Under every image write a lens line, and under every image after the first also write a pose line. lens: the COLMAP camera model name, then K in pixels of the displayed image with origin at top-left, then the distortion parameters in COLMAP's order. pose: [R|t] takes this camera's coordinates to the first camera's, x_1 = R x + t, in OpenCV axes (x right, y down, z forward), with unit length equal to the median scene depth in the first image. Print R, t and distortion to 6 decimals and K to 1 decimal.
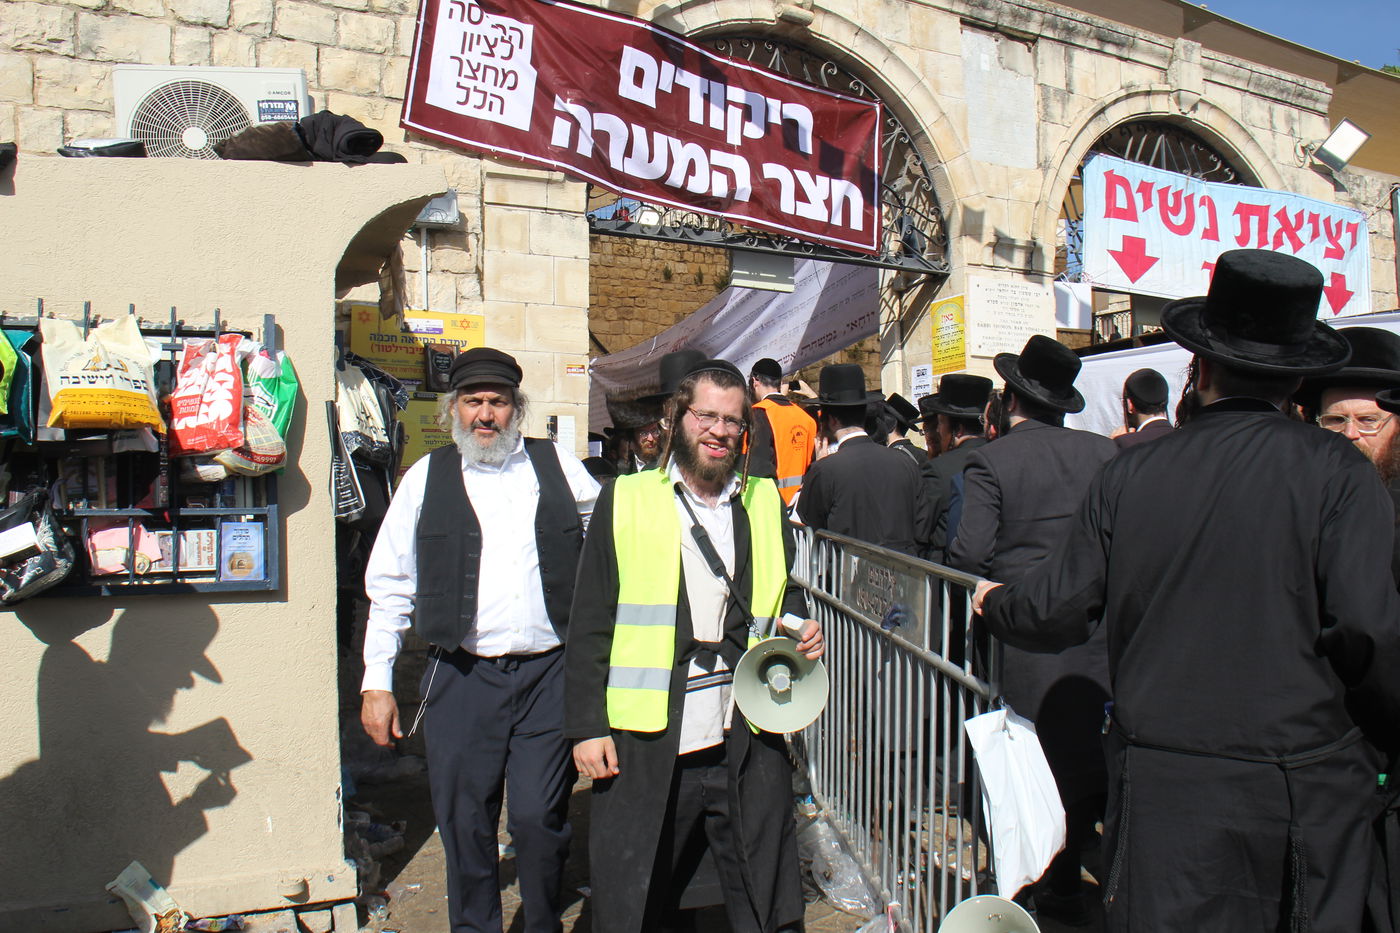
lens RADIAL K [[1152.9, 0, 701.0], [0, 1152.9, 441.9], [0, 0, 1]] dist [-0.045351, 0.012548]
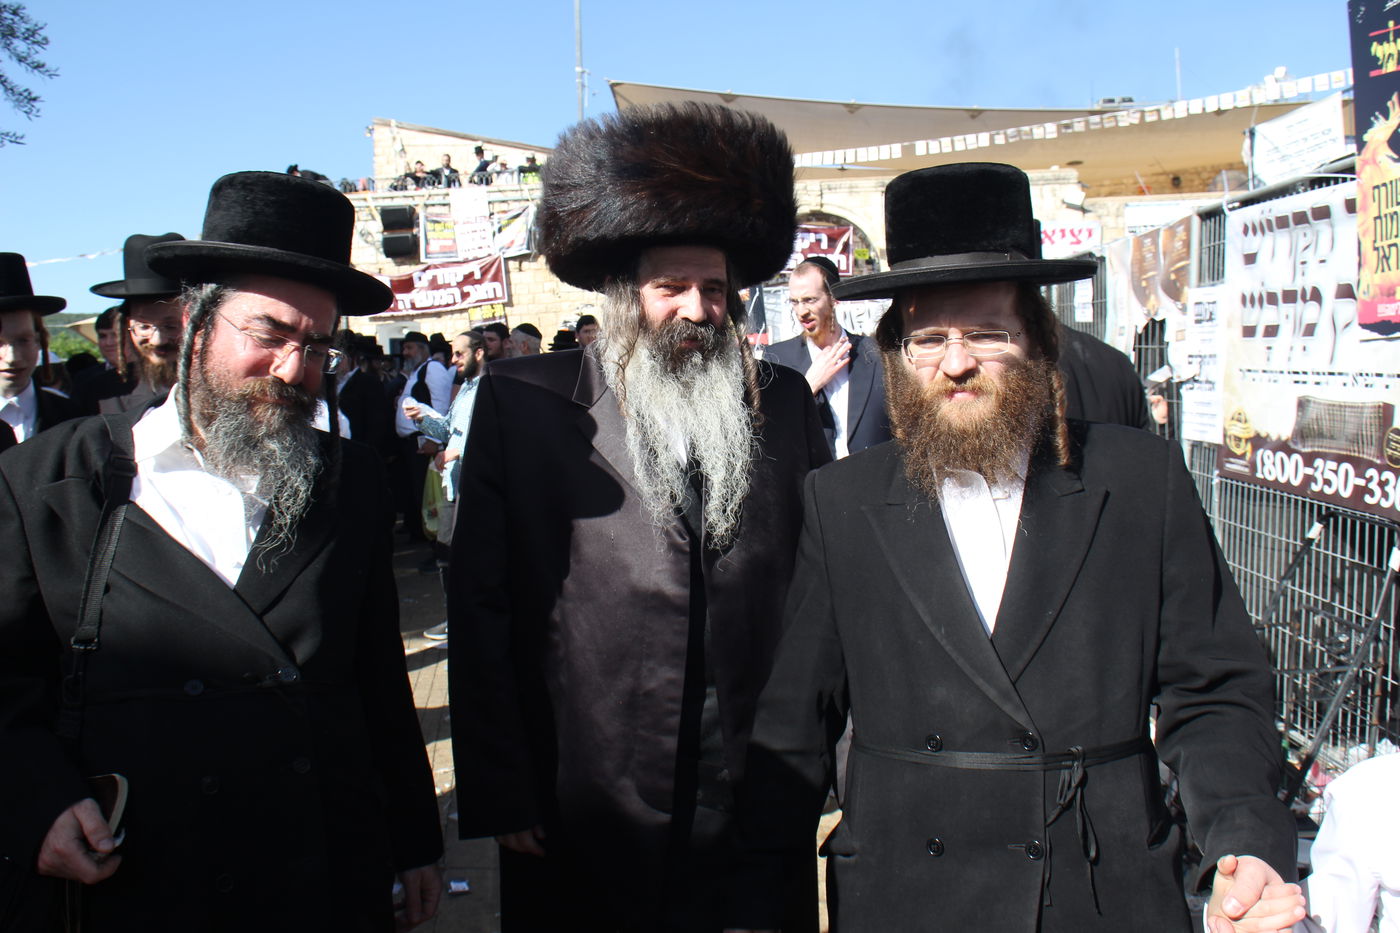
lens RADIAL K [[1152.9, 0, 701.0], [0, 1152.9, 441.9], [0, 0, 1]] dist [-0.045351, 0.012548]
pose [[0.846429, -0.013144, -0.532340, 1.527907], [0.070200, 0.993725, 0.087083, -0.013988], [0.527854, -0.111080, 0.842040, -2.008179]]
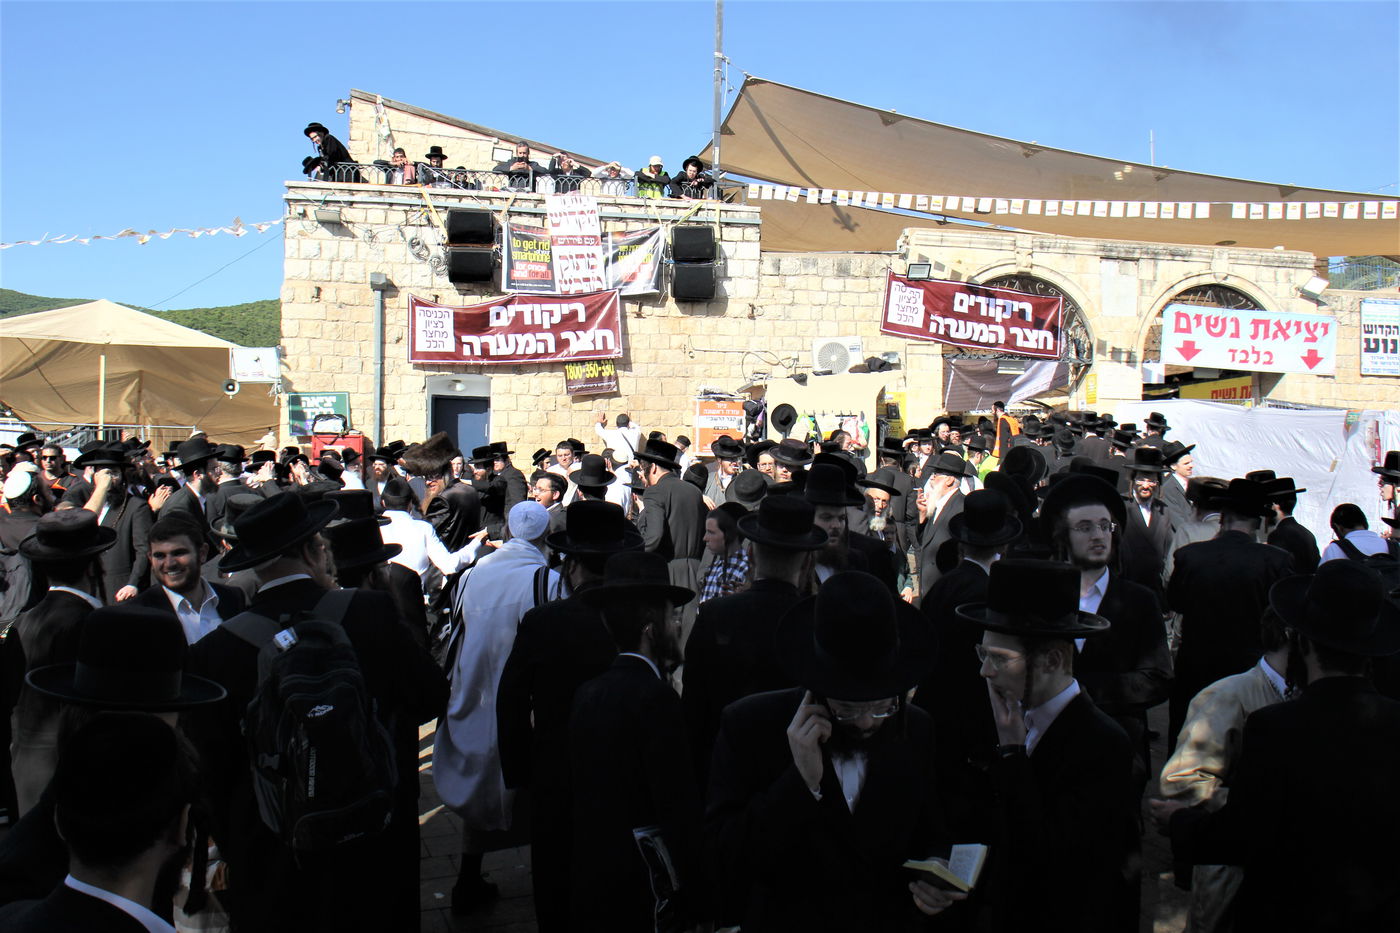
lens RADIAL K [[1152.9, 0, 701.0], [0, 1152.9, 441.9], [0, 0, 1]] dist [-0.045351, 0.012548]
pose [[0.949636, 0.016470, -0.312922, 0.203330], [0.000709, 0.998502, 0.054705, -0.121794], [0.313354, -0.052172, 0.948202, -1.686744]]
